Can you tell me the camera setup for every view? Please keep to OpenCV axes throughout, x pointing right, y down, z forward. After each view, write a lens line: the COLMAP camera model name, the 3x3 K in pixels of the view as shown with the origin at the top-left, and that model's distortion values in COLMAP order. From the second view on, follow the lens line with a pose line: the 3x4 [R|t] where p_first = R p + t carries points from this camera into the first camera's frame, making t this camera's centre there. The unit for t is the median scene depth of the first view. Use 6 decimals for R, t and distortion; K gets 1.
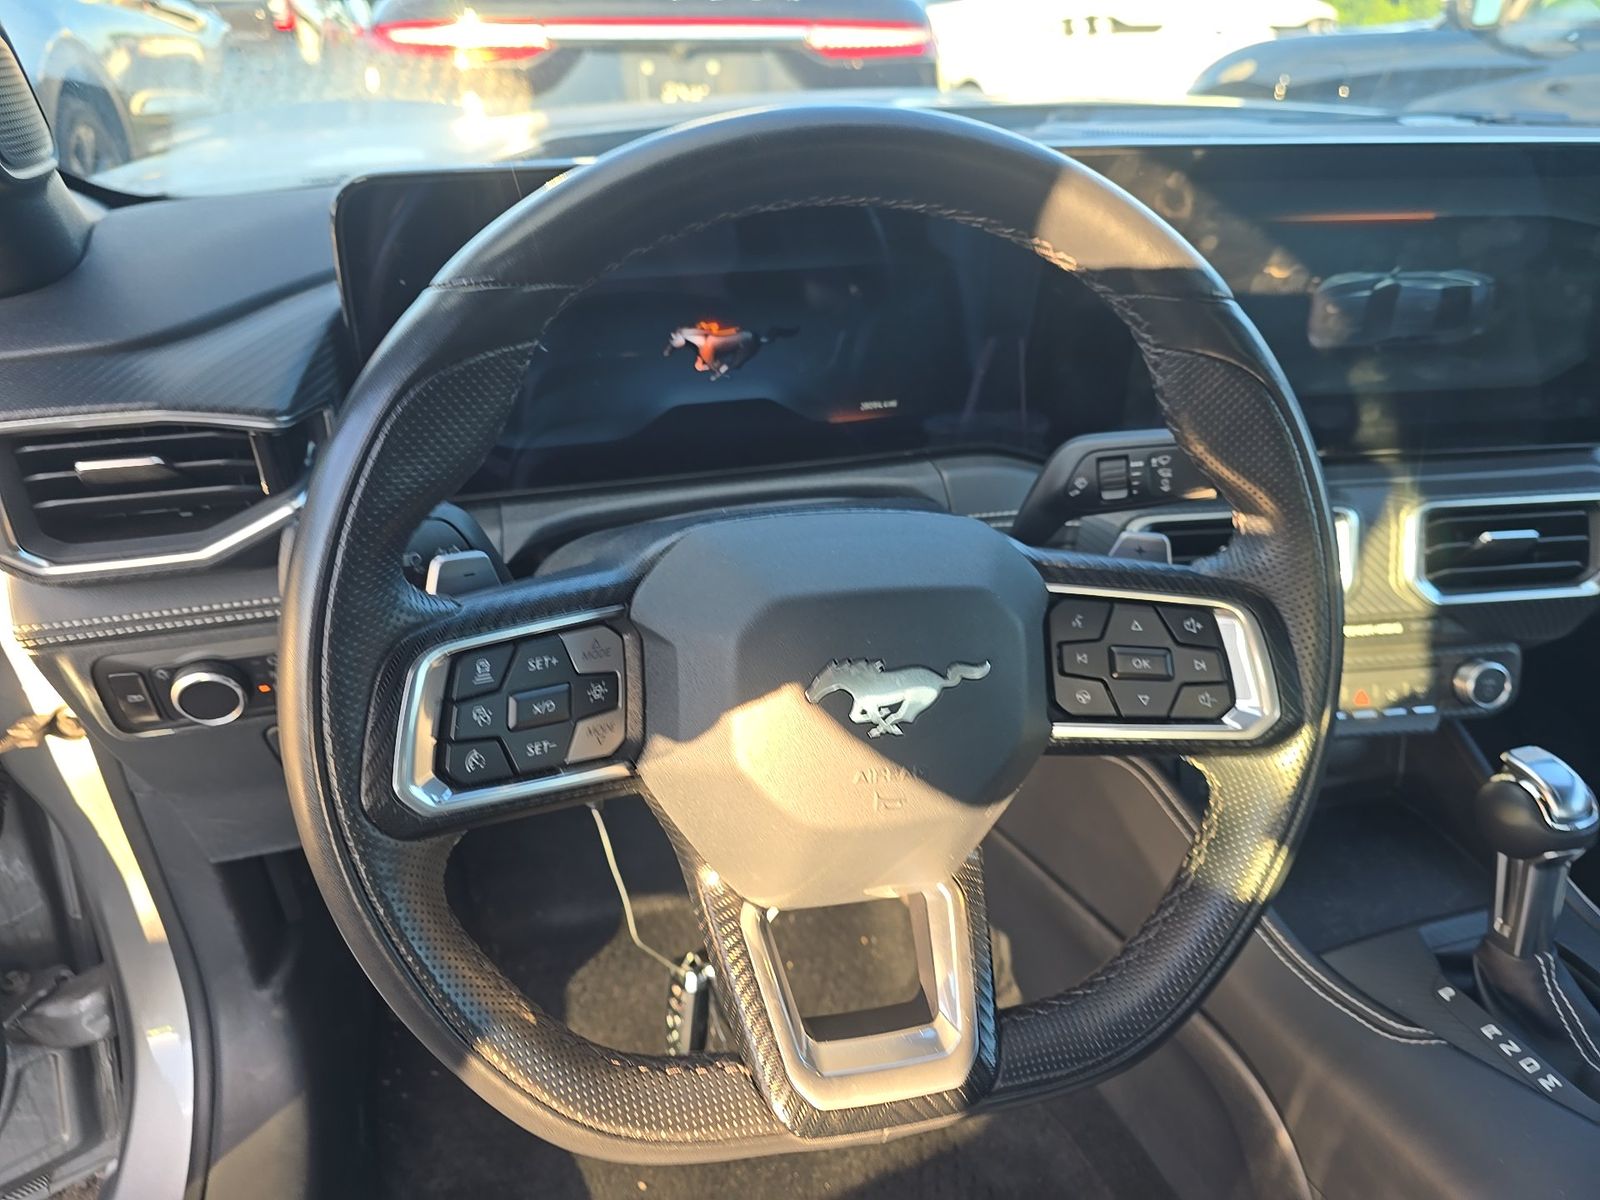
lens RADIAL K [[1071.1, 0, 776.3], [0, 1071.1, 595.2], [0, 0, 1]] dist [0.055966, -0.059641]
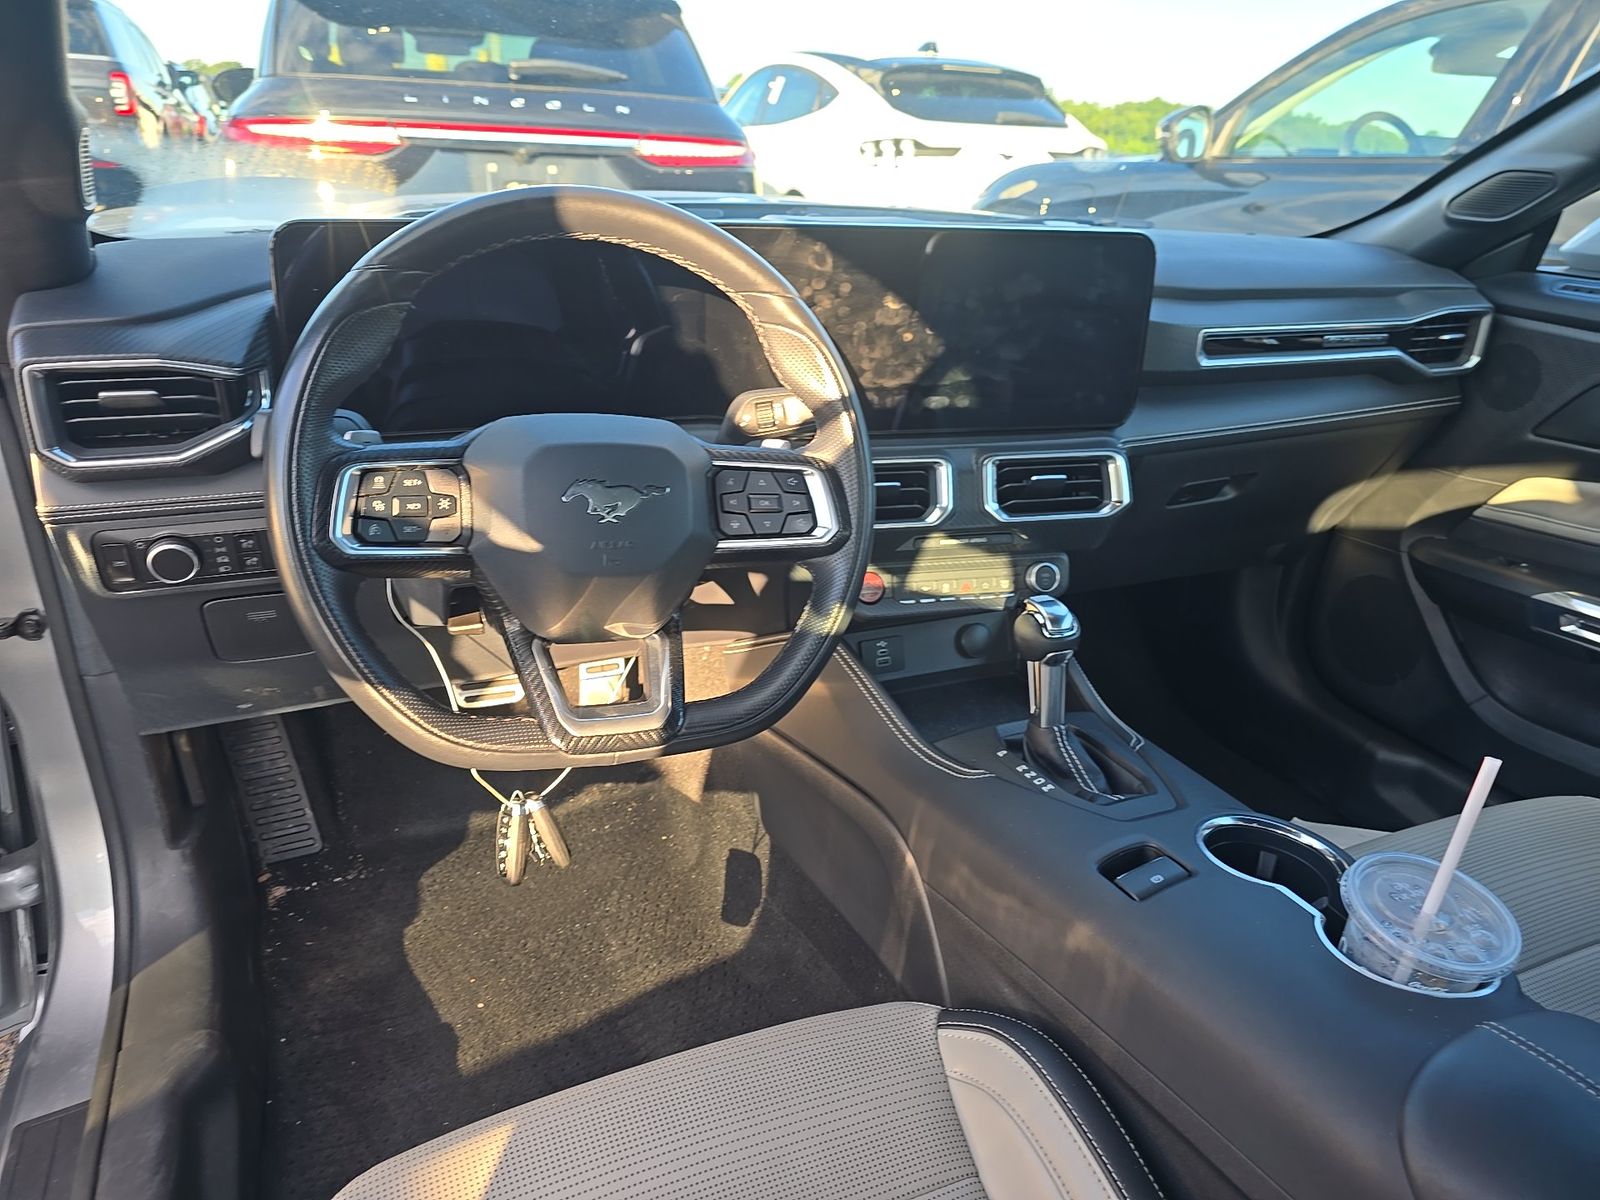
lens RADIAL K [[1071.1, 0, 776.3], [0, 1071.1, 595.2], [0, 0, 1]] dist [0.055966, -0.059641]
pose [[0.991112, -0.012219, 0.132465, 0.087455], [0.023073, 0.996470, -0.080714, 0.253875], [-0.131011, 0.083053, 0.987896, -0.516627]]
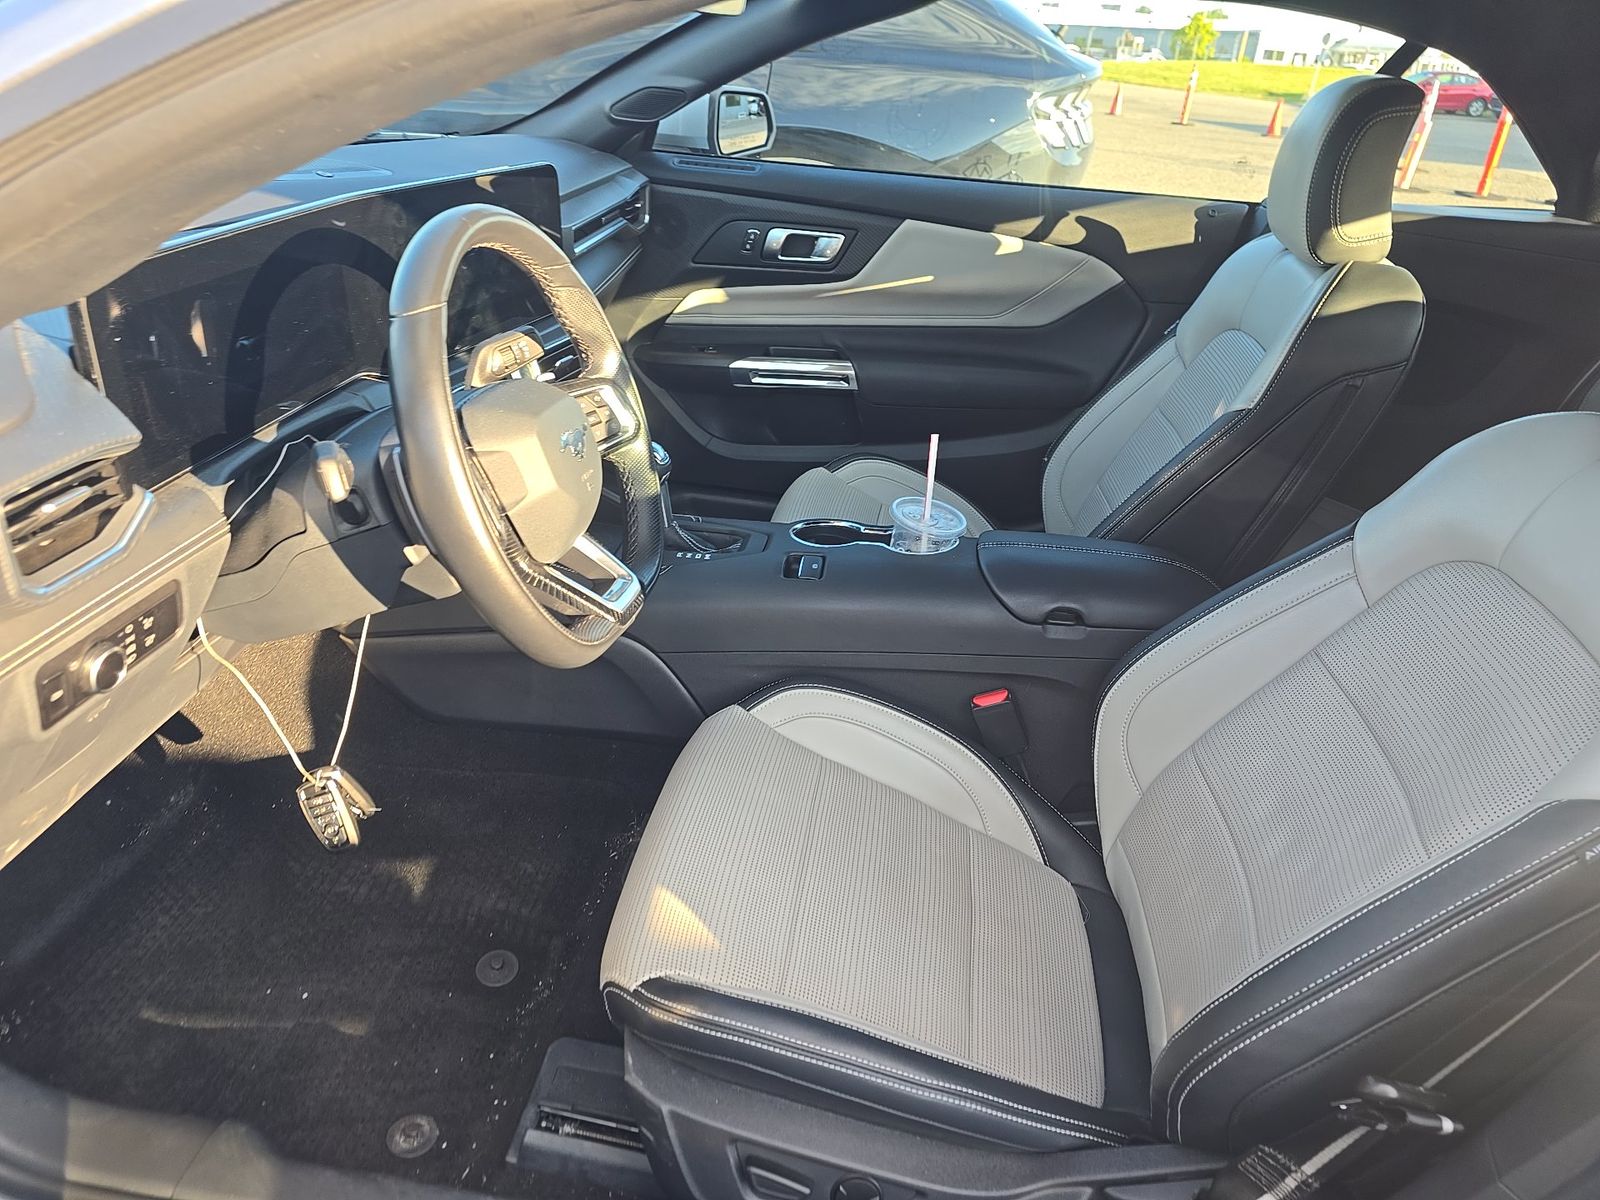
lens RADIAL K [[1071.1, 0, 776.3], [0, 1071.1, 595.2], [0, 0, 1]] dist [0.055966, -0.059641]
pose [[0.429346, -0.398170, 0.810631, -1.102428], [0.361716, 0.898248, 0.249625, -0.017549], [-0.827541, 0.186043, 0.529683, -0.382957]]
